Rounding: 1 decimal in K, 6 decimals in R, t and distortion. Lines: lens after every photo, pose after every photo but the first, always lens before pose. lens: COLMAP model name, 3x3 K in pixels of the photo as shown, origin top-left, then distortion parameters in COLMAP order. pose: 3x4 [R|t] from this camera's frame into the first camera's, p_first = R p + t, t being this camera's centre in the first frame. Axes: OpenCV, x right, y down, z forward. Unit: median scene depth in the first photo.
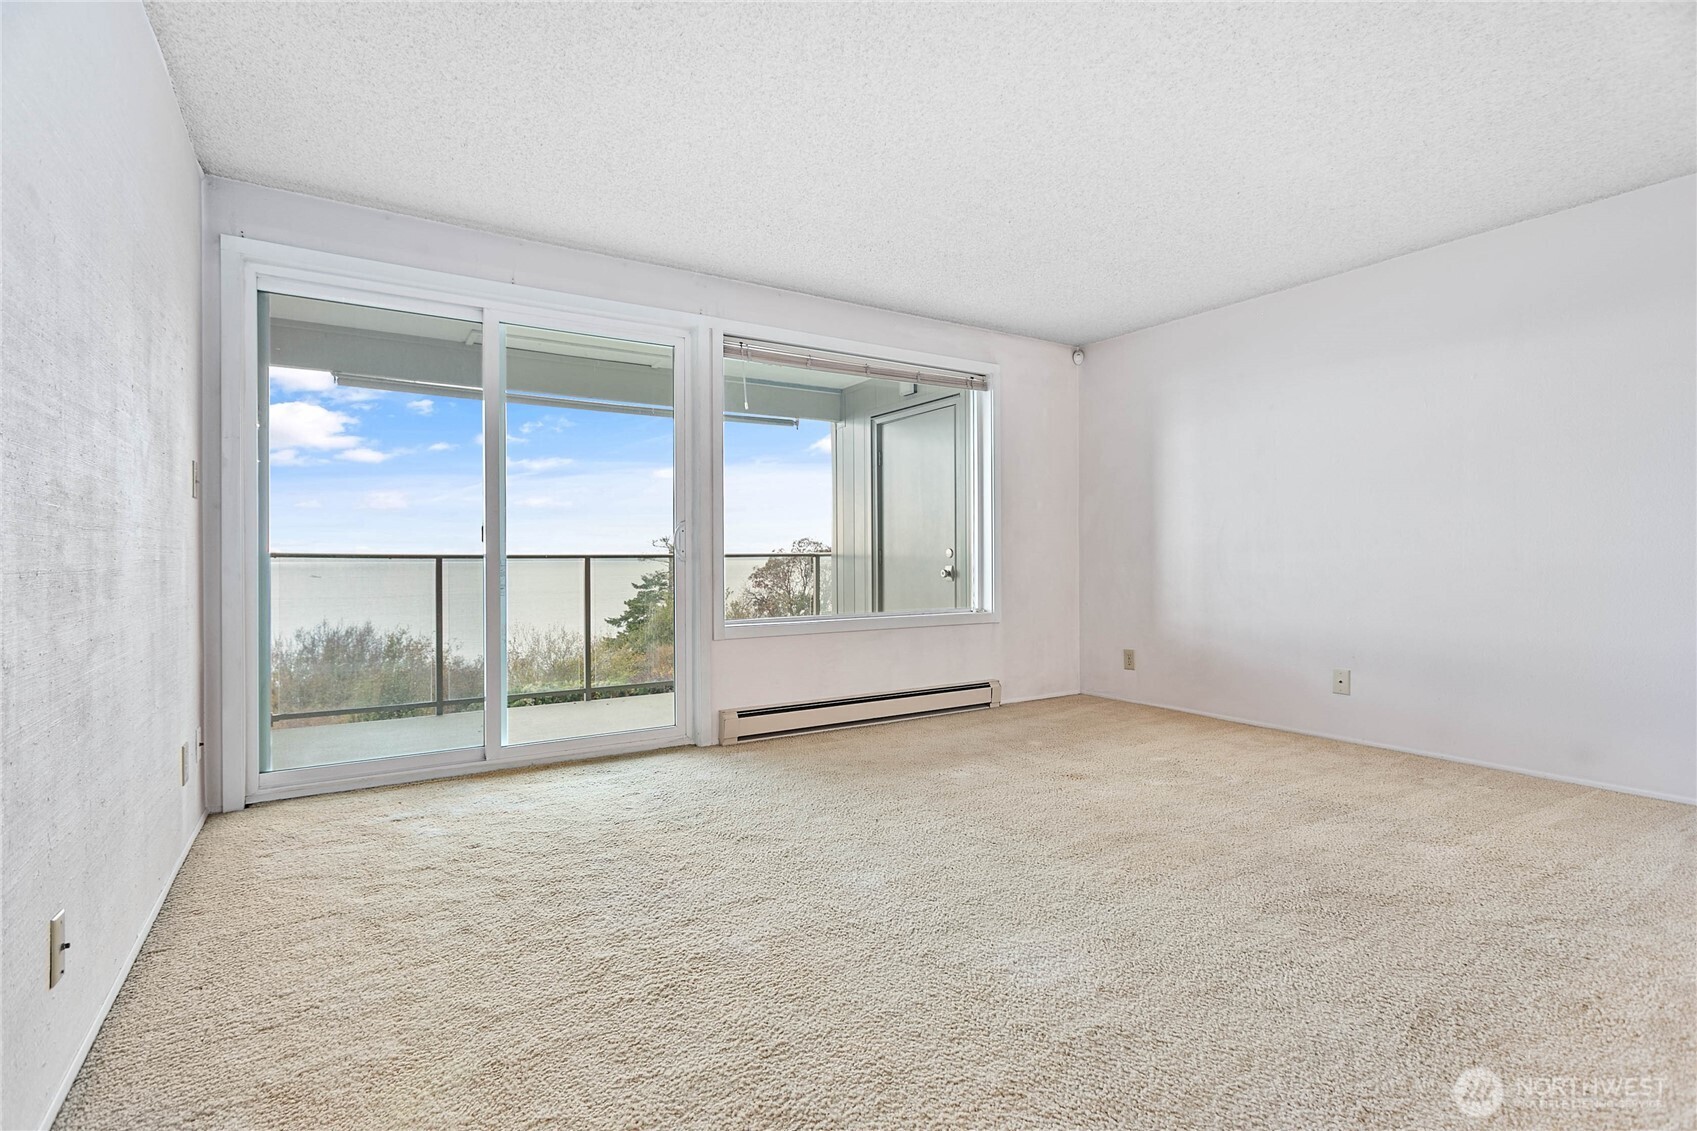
lens RADIAL K [[803.0, 0, 850.1], [0, 803.0, 558.1], [0, 0, 1]] dist [0.004717, 0.001221]
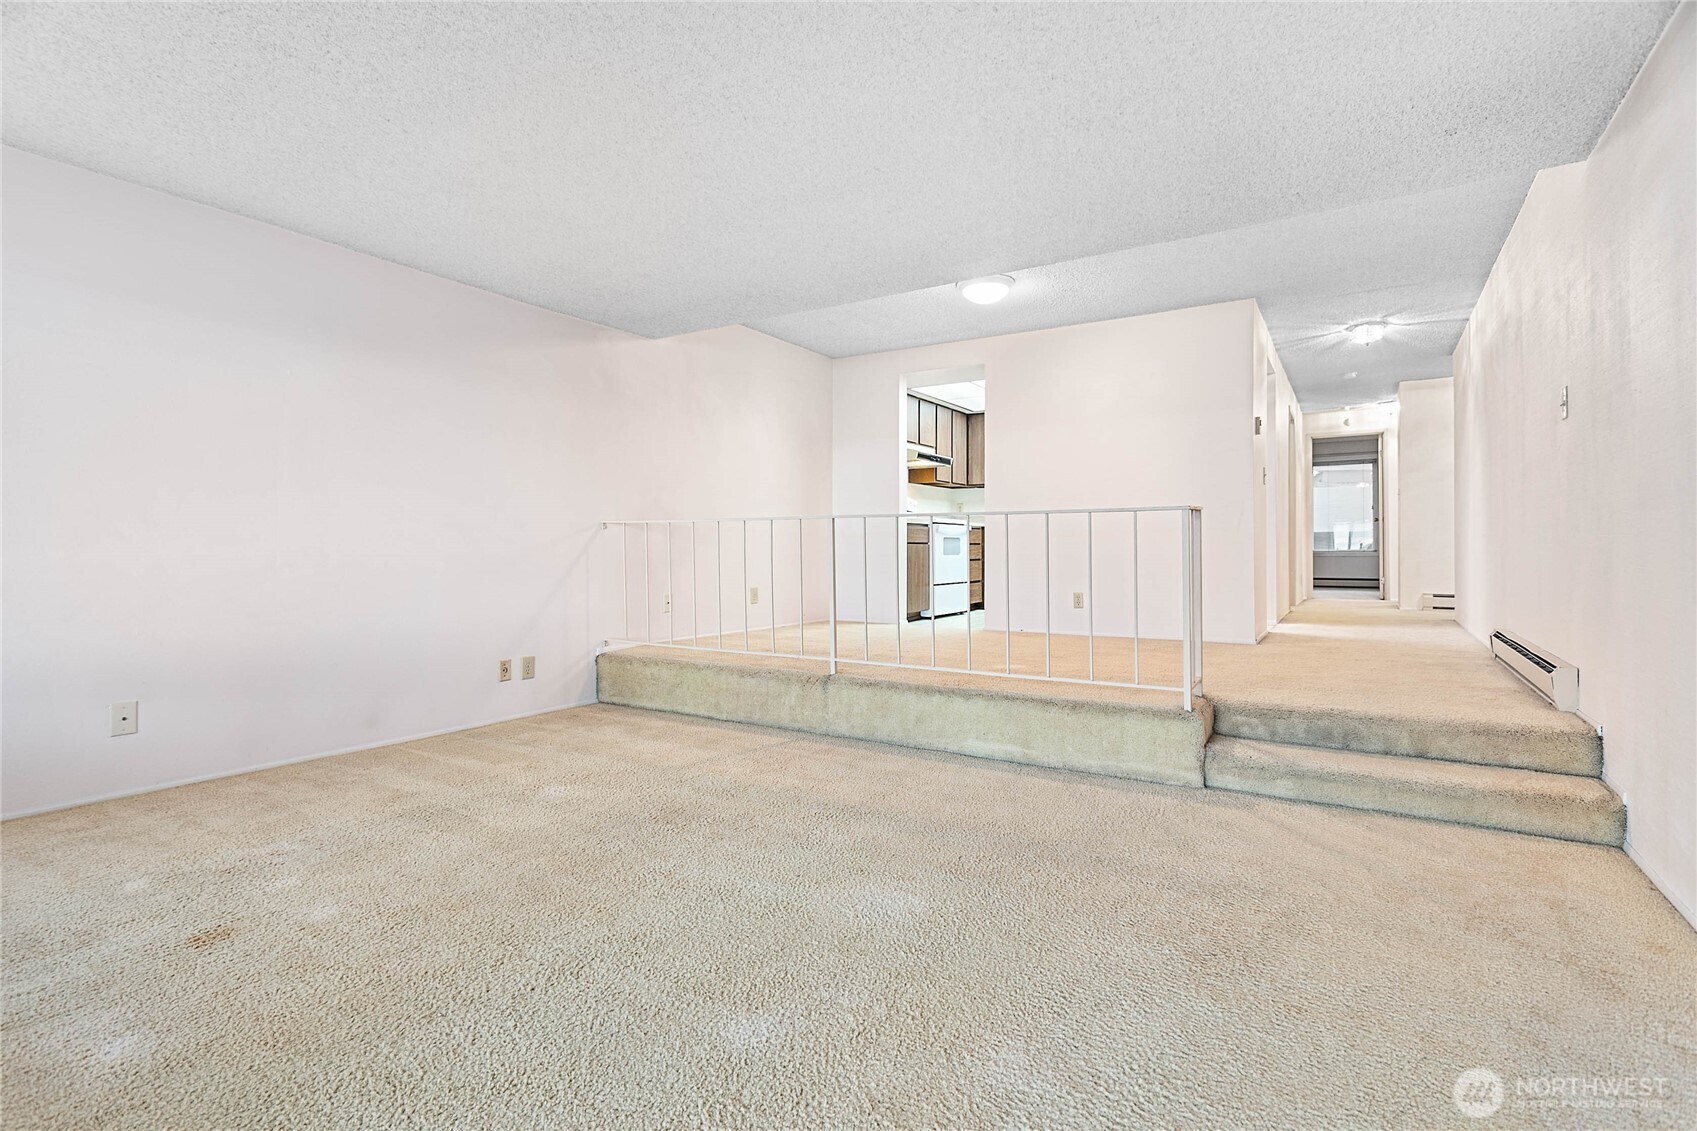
lens RADIAL K [[803.0, 0, 847.2], [0, 803.0, 563.0], [0, 0, 1]] dist [0.004717, 0.001221]
pose [[-0.415063, 0.001141, 0.909792, -0.466361], [0.012396, 0.999913, 0.004401, 0.019715], [-0.909708, 0.013105, -0.415042, 0.942029]]
